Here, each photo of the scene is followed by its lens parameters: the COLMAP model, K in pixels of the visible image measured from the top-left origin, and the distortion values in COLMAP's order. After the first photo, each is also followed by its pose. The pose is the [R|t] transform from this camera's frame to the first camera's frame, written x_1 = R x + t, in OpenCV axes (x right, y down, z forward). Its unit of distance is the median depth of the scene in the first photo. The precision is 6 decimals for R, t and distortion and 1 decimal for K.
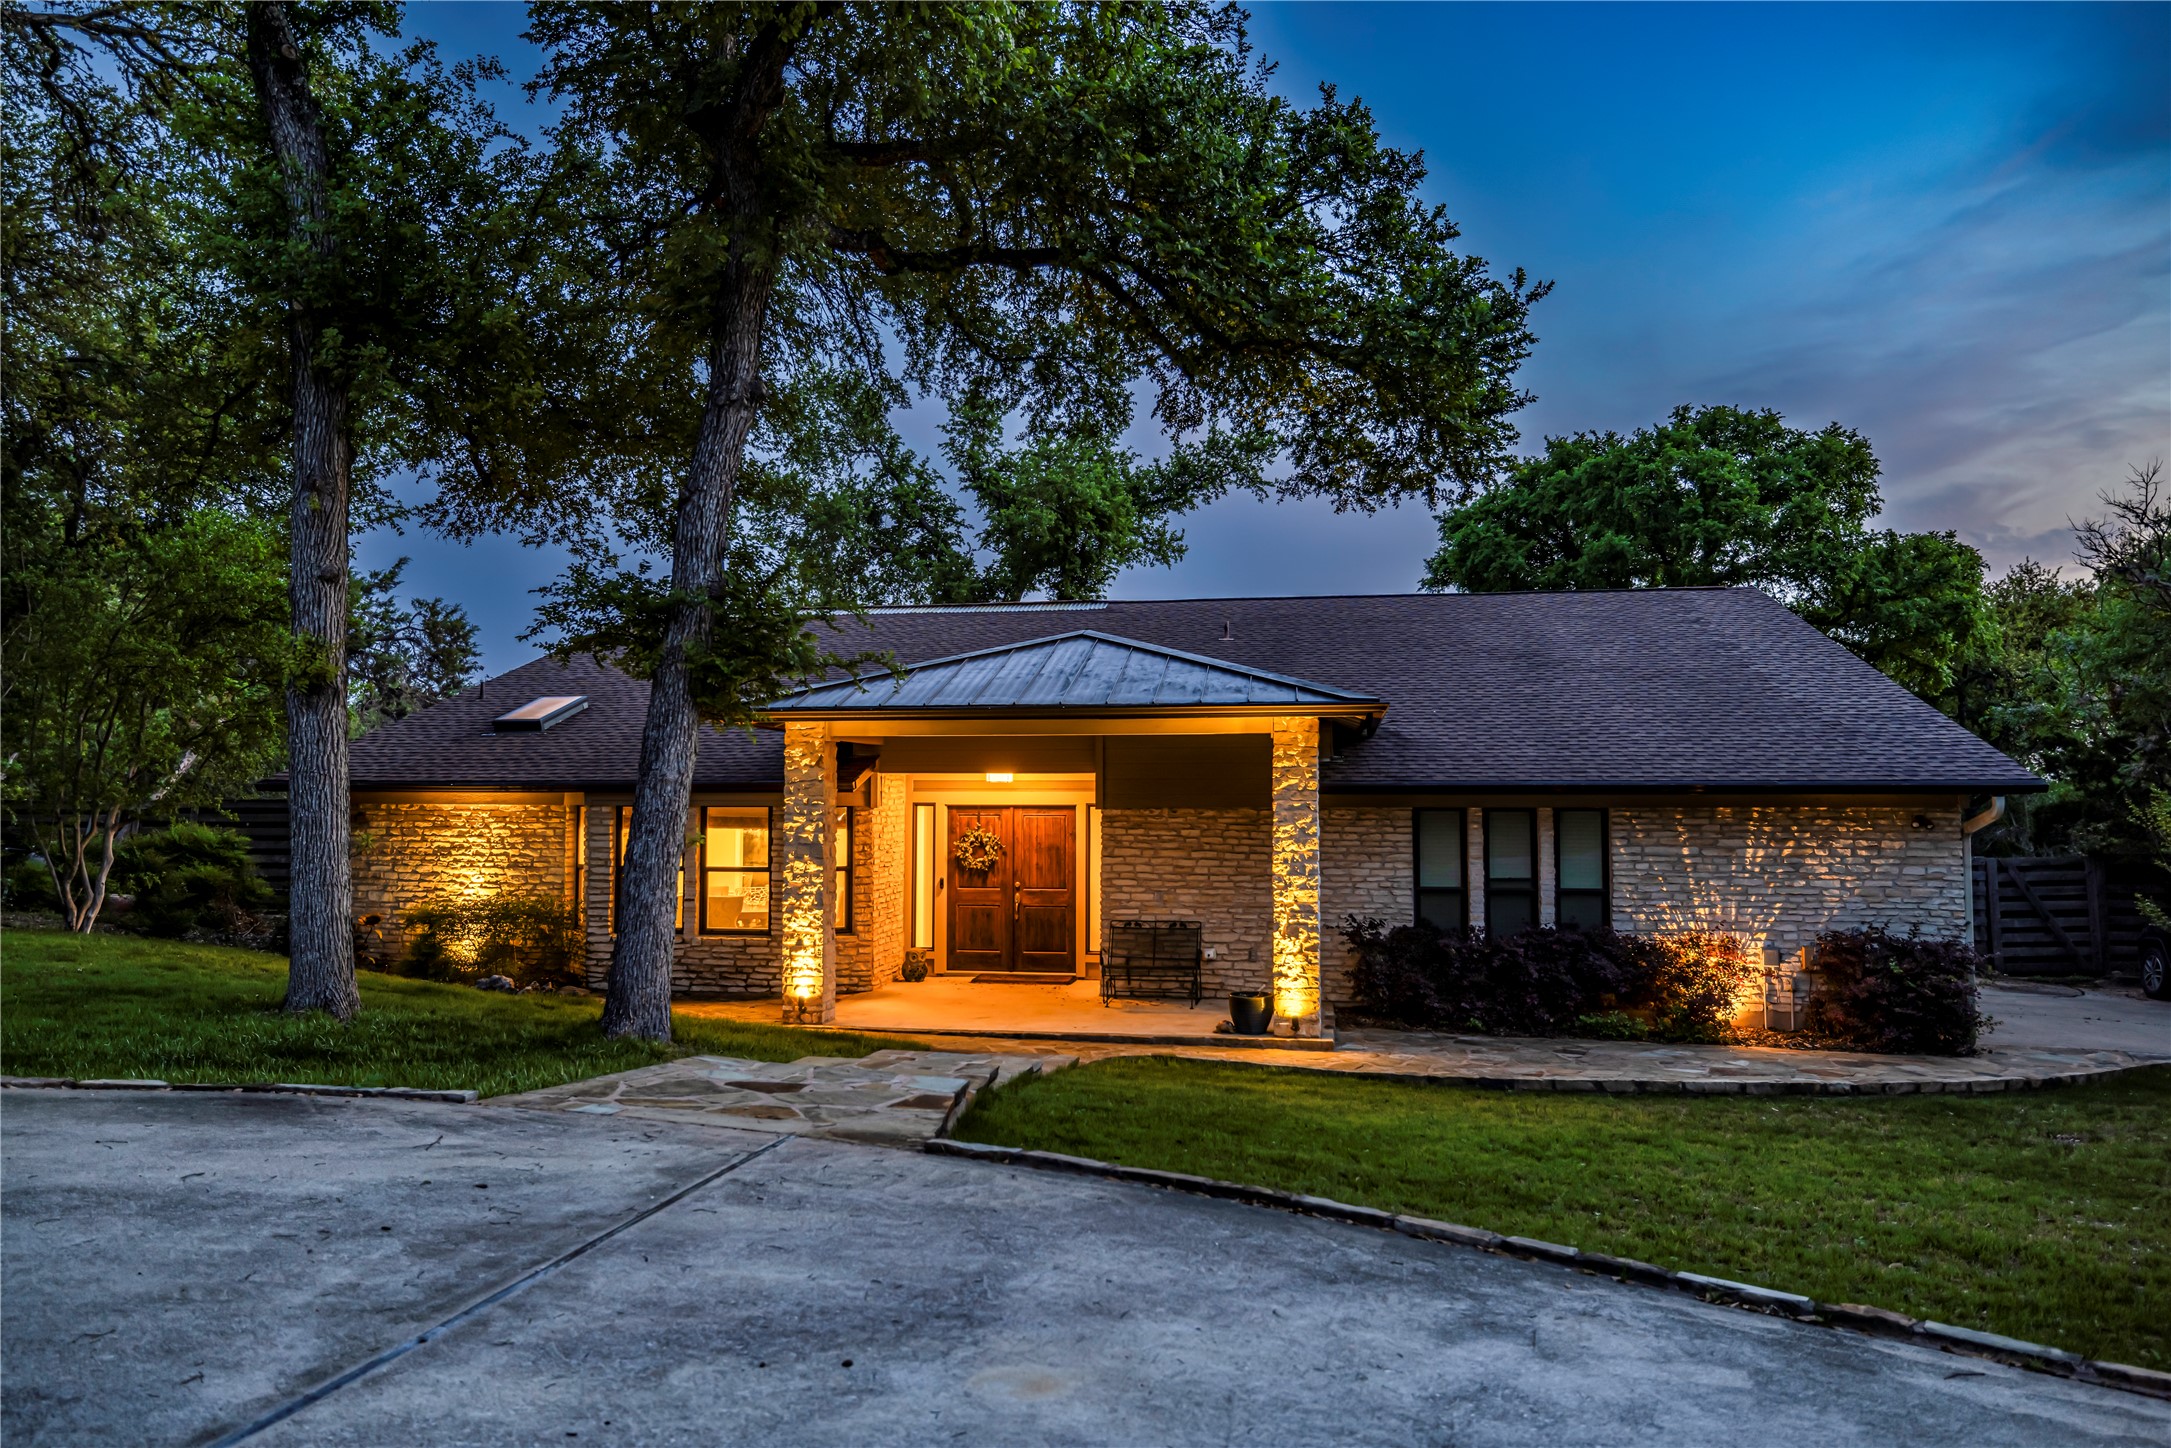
lens RADIAL K [[1498.5, 0, 1084.3], [0, 1498.5, 723.5], [0, 0, 1]] dist [0.000180, 0.000041]
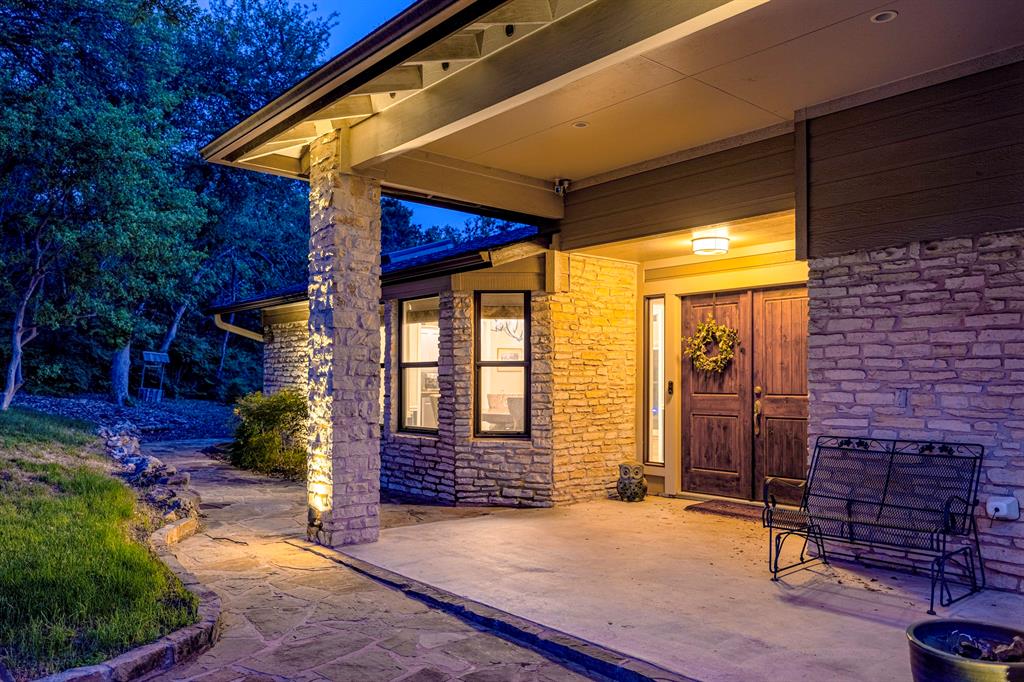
lens RADIAL K [[759.8, 0, 515.4], [0, 759.8, 369.5], [0, 0, 1]] dist [0.004975, 0.003013]
pose [[0.766754, -0.010631, -0.641854, 0.122625], [0.029880, 0.999370, 0.019141, 0.093829], [0.641246, -0.033855, 0.766588, 0.676068]]
